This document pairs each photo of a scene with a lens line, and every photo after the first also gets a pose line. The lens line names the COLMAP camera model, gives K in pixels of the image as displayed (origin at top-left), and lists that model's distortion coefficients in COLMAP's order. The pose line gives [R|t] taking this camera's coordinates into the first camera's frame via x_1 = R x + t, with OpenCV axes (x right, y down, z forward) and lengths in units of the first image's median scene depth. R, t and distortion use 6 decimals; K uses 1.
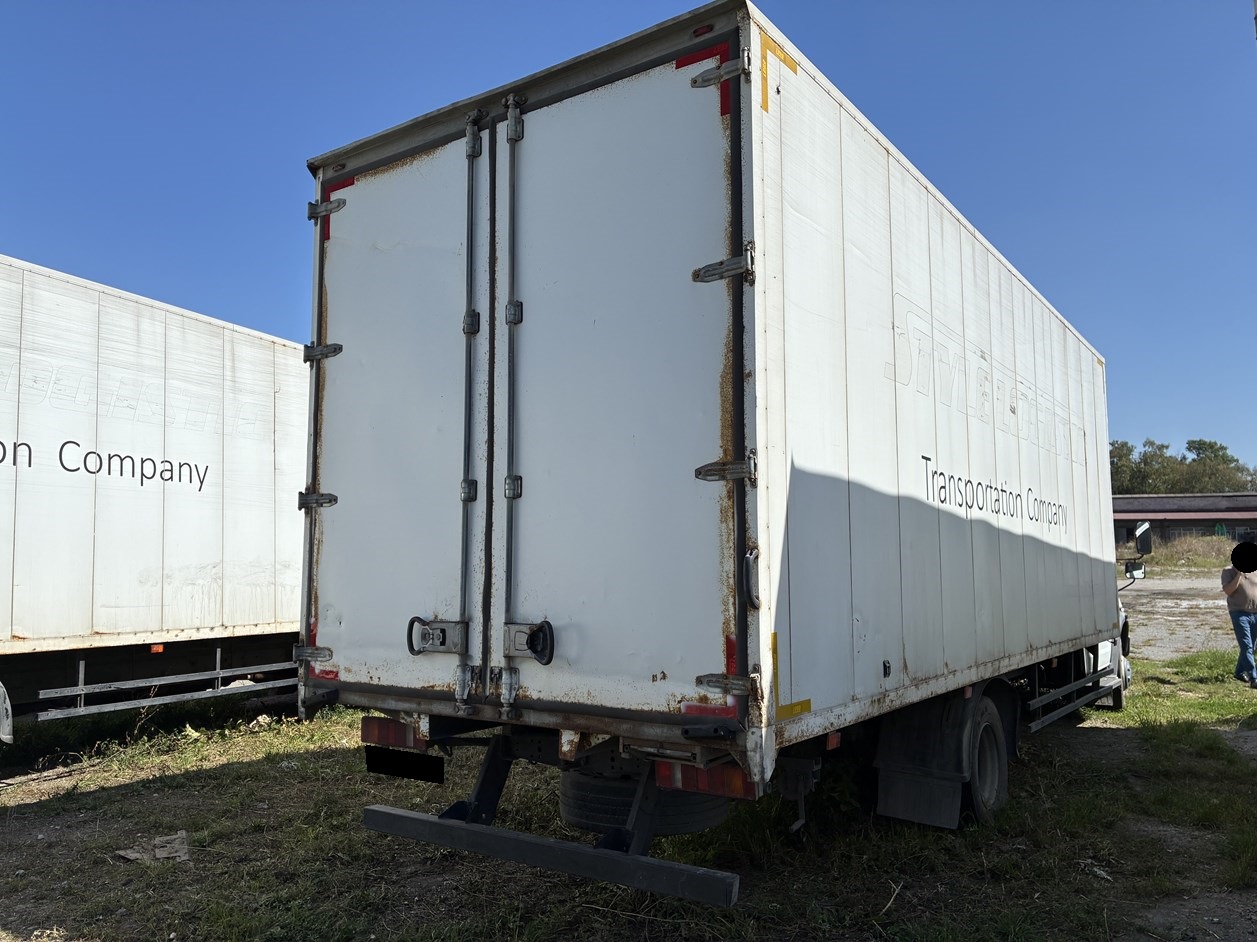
lens RADIAL K [[953.0, 0, 632.8], [0, 953.0, 469.2], [0, 0, 1]] dist [0.062245, -0.075752]
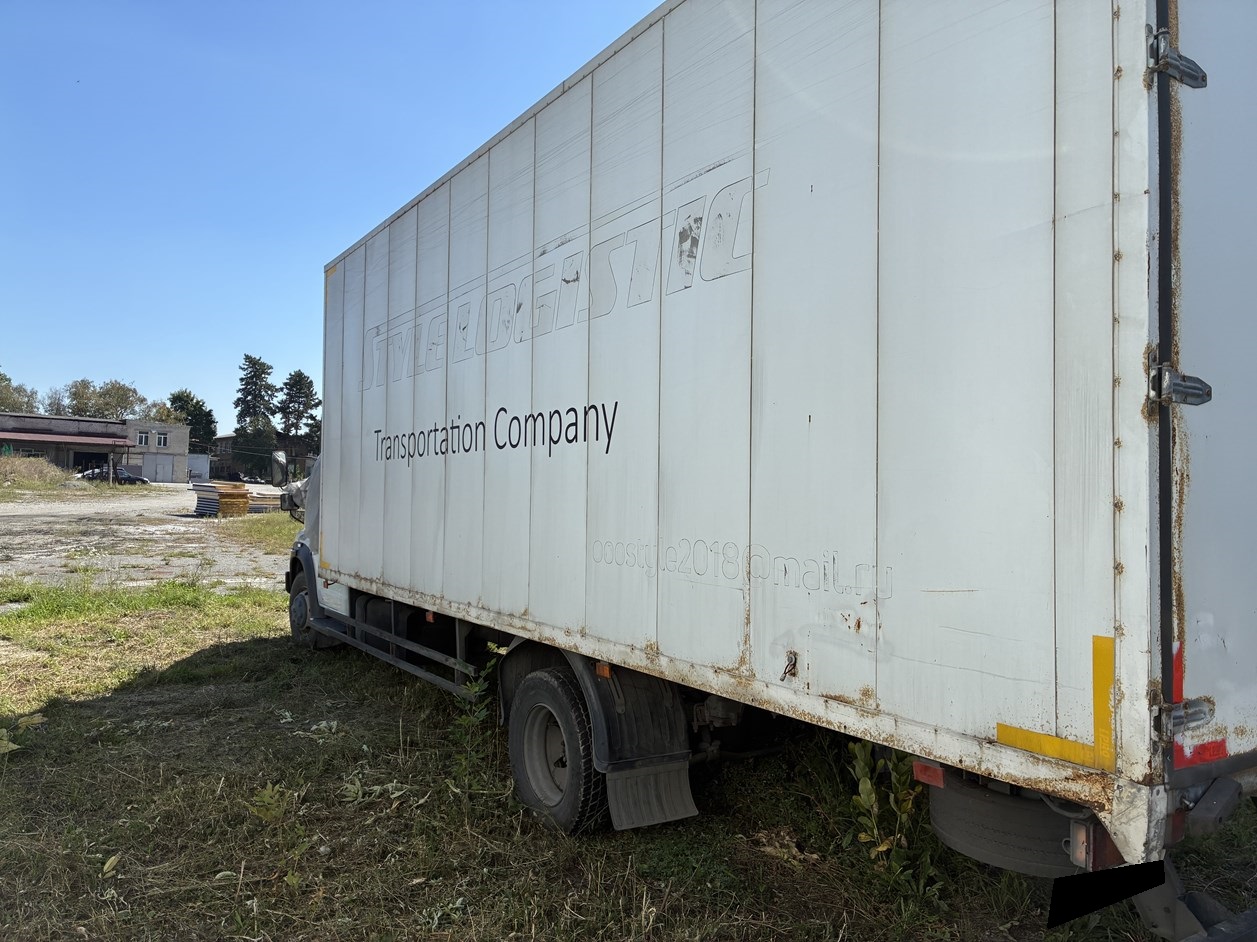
lens RADIAL K [[953.0, 0, 644.1], [0, 953.0, 470.5], [0, 0, 1]] dist [0.062245, -0.075752]
pose [[0.382836, 0.034106, 0.923187, -0.544888], [-0.110350, 0.993852, 0.009044, 0.061399], [-0.917202, -0.105336, 0.384246, 0.671754]]
